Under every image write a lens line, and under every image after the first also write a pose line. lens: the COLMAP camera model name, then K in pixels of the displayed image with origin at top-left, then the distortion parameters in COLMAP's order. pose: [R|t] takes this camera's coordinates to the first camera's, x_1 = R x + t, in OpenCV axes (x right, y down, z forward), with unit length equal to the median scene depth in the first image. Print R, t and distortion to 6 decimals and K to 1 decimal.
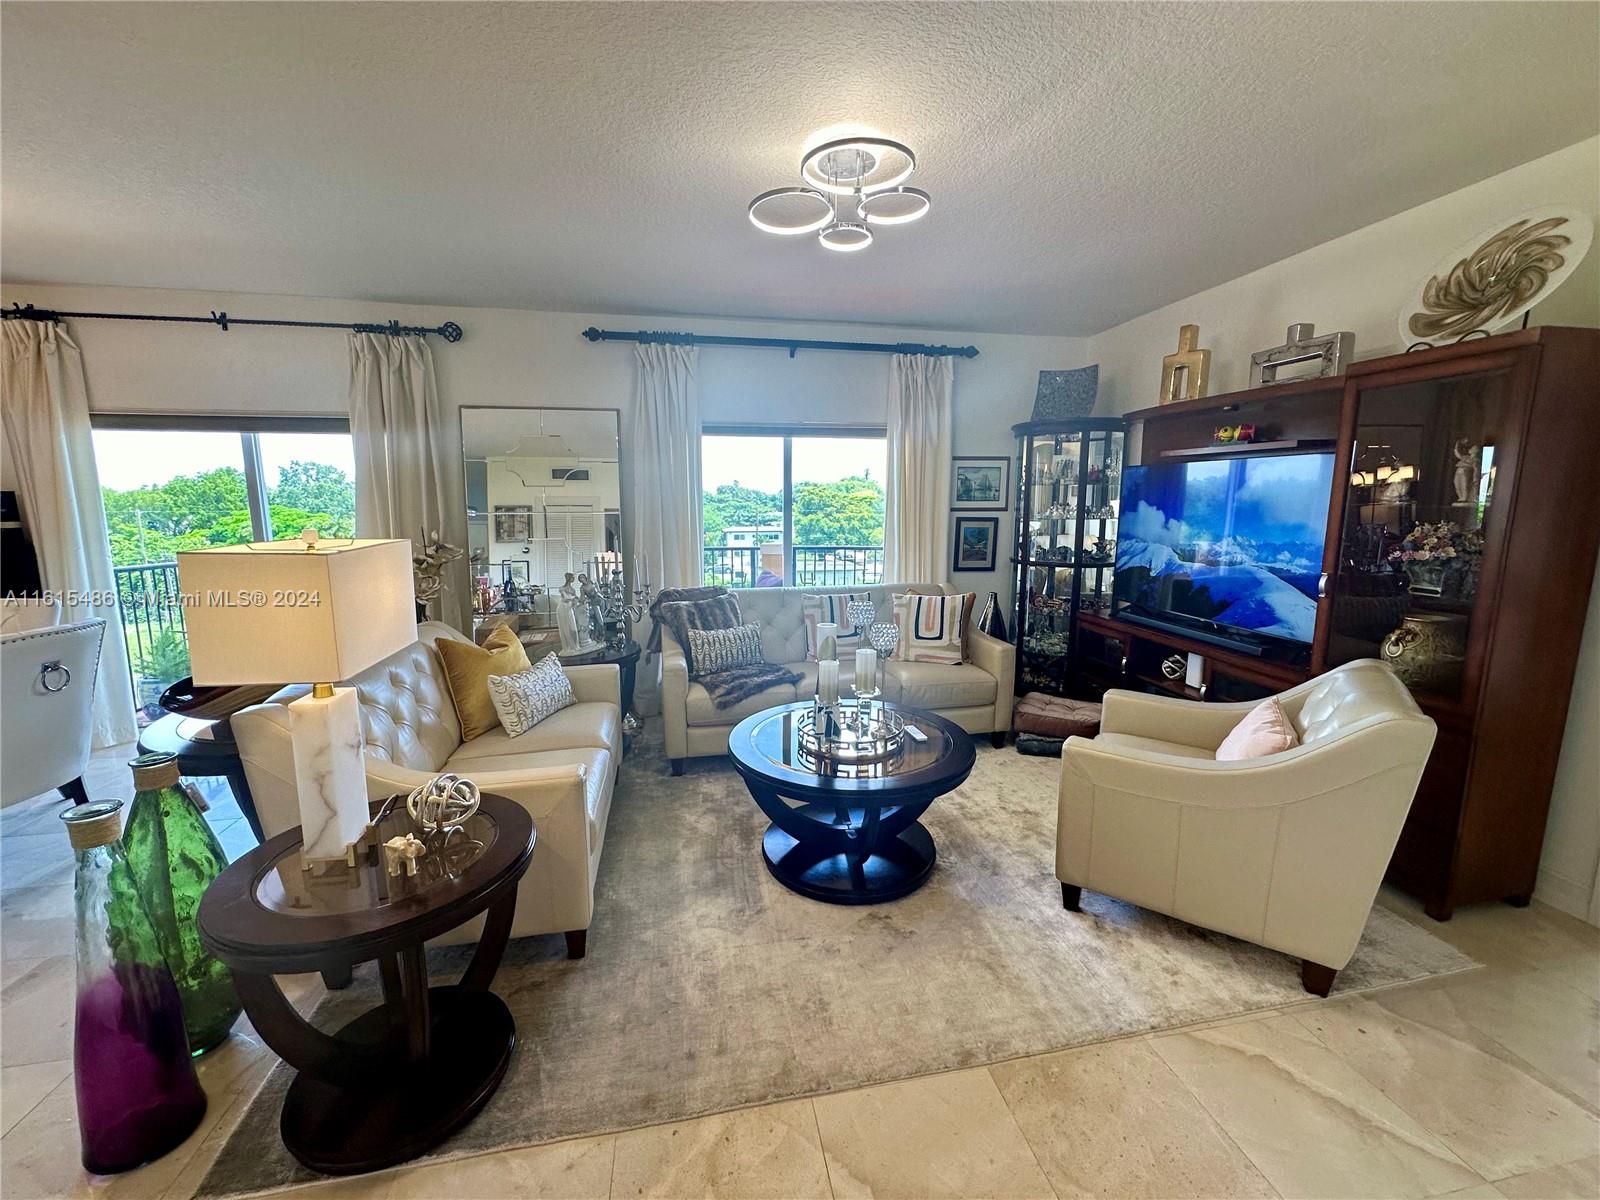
lens RADIAL K [[642.3, 0, 800.0], [0, 642.3, 600.0], [0, 0, 1]] dist [-0.001009, -0.000082]
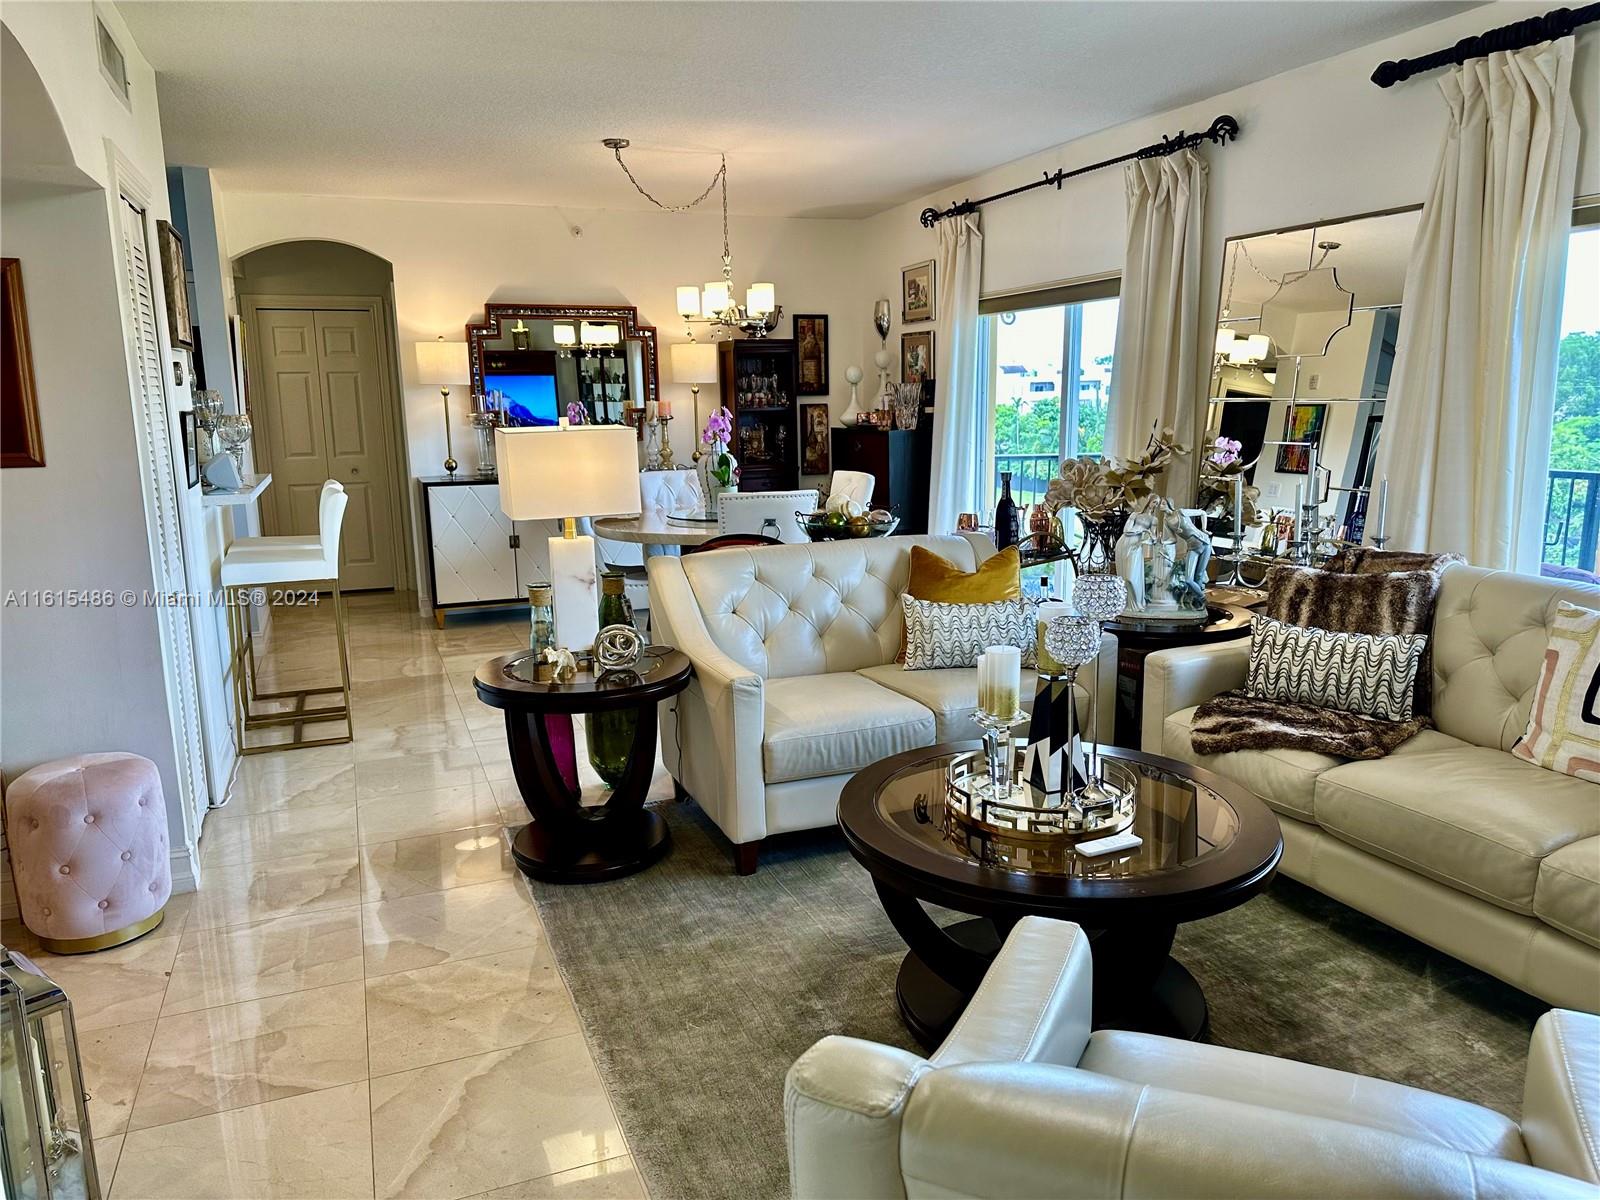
lens RADIAL K [[1130.9, 0, 798.6], [0, 1130.9, 632.4], [0, 0, 1]] dist [0.003922, -0.003953]
pose [[0.198431, 0.203502, -0.958755, 0.620787], [-0.129939, 0.975035, 0.180064, -0.057290], [0.971463, 0.088850, 0.219920, 0.347994]]
